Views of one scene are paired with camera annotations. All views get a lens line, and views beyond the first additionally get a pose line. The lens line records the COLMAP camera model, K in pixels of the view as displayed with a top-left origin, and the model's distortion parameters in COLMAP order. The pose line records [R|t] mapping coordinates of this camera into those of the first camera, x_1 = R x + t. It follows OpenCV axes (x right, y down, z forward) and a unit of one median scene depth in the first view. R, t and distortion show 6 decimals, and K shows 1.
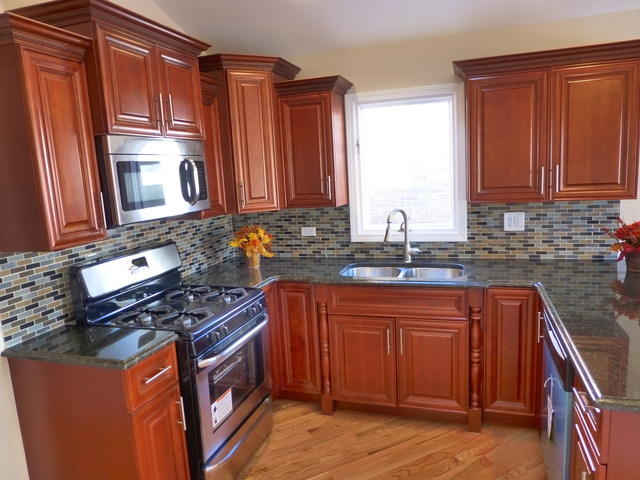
lens RADIAL K [[465.7, 0, 320.0], [0, 465.7, 240.0], [0, 0, 1]] dist [-0.012300, -0.001828]
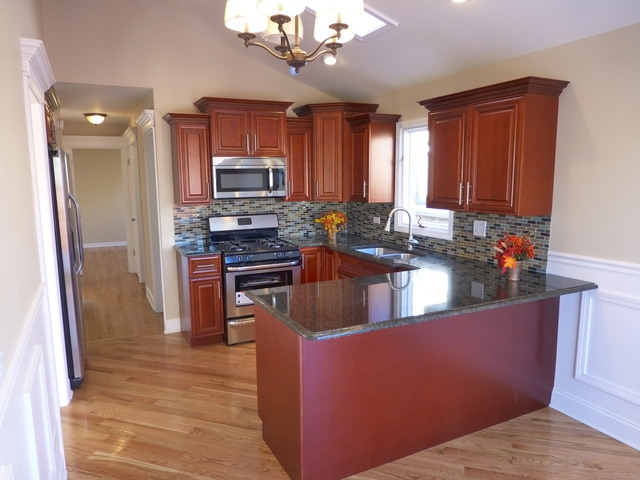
lens RADIAL K [[465.7, 0, 320.0], [0, 465.7, 240.0], [0, 0, 1]] dist [-0.012300, -0.001828]
pose [[0.703795, 0.144123, -0.695630, 0.941288], [-0.135942, 0.988432, 0.067249, -0.033949], [0.697275, 0.047236, 0.715246, -0.127880]]
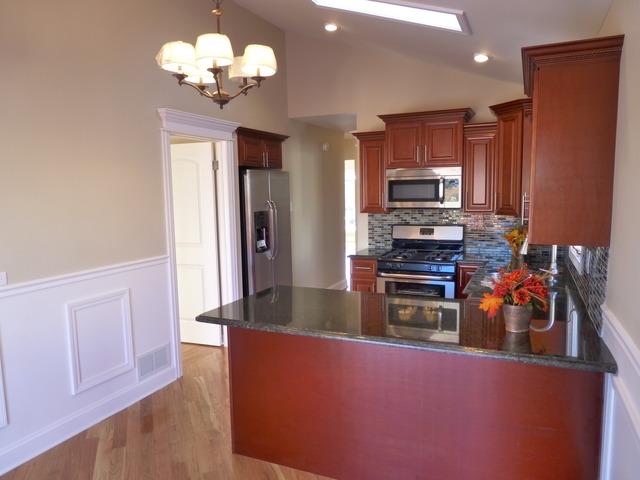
lens RADIAL K [[465.7, 0, 320.0], [0, 465.7, 240.0], [0, 0, 1]] dist [-0.012300, -0.001828]
pose [[-0.110863, 0.165077, -0.980030, 1.254316], [-0.126960, 0.975677, 0.178706, -0.162075], [0.985693, 0.144237, -0.087208, 0.584733]]
